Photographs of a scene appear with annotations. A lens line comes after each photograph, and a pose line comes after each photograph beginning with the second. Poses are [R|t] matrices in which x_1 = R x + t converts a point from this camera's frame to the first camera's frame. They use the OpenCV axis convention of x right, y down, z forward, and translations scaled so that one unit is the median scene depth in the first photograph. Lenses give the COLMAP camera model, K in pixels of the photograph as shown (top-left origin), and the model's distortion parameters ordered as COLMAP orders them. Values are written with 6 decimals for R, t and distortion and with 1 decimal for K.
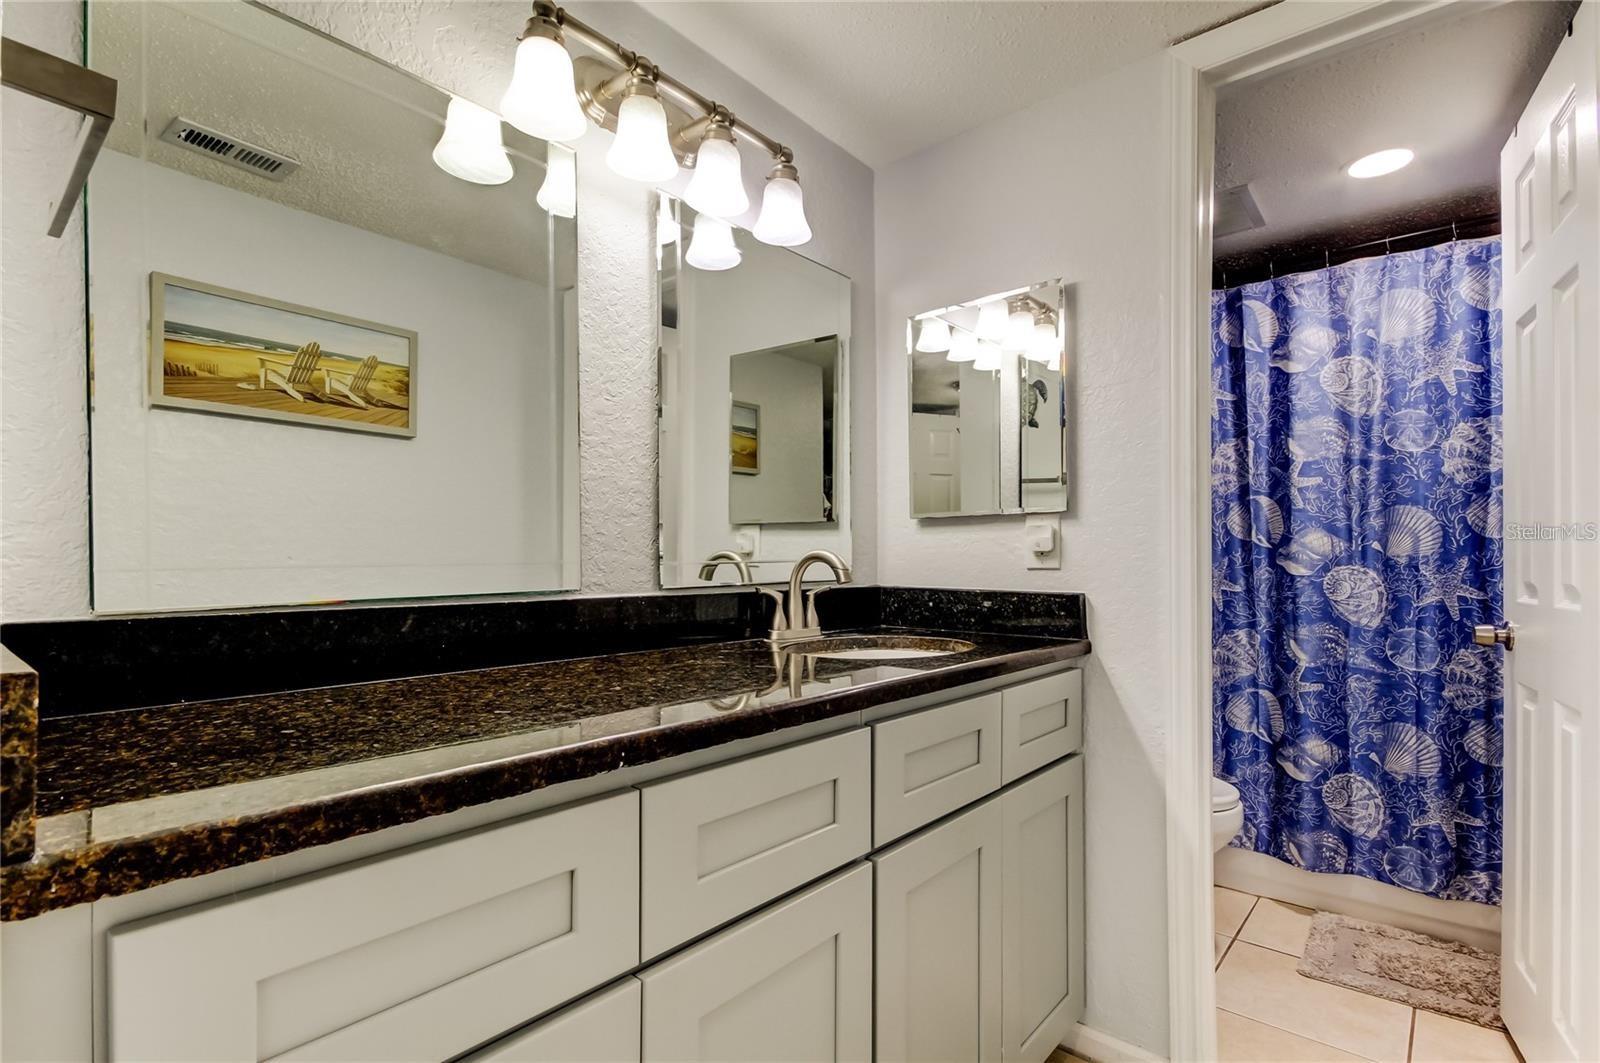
lens RADIAL K [[757.2, 0, 809.0], [0, 757.2, 556.4], [0, 0, 1]] dist [0.033476, -0.015076]
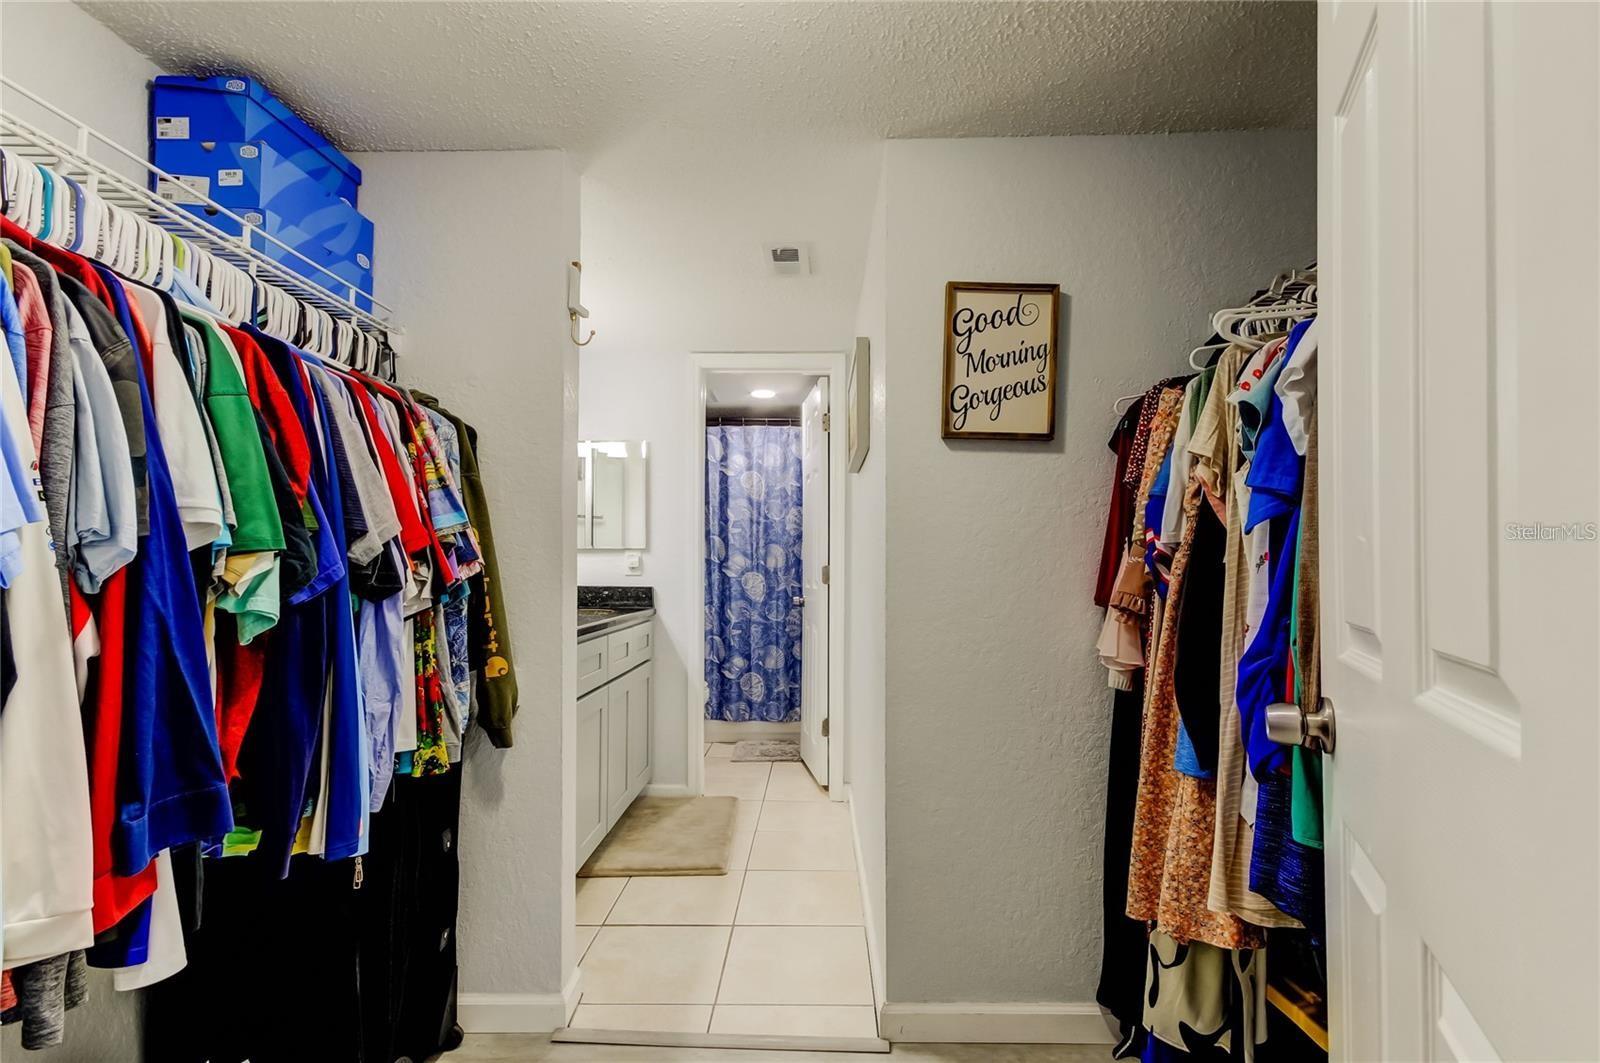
lens RADIAL K [[757.2, 0, 809.0], [0, 757.2, 556.4], [0, 0, 1]] dist [0.033476, -0.015076]
pose [[0.772348, 0.006732, 0.635164, -0.481895], [-0.004844, 0.999977, -0.004709, -0.021703], [-0.635181, 0.000560, 0.772363, -0.686460]]
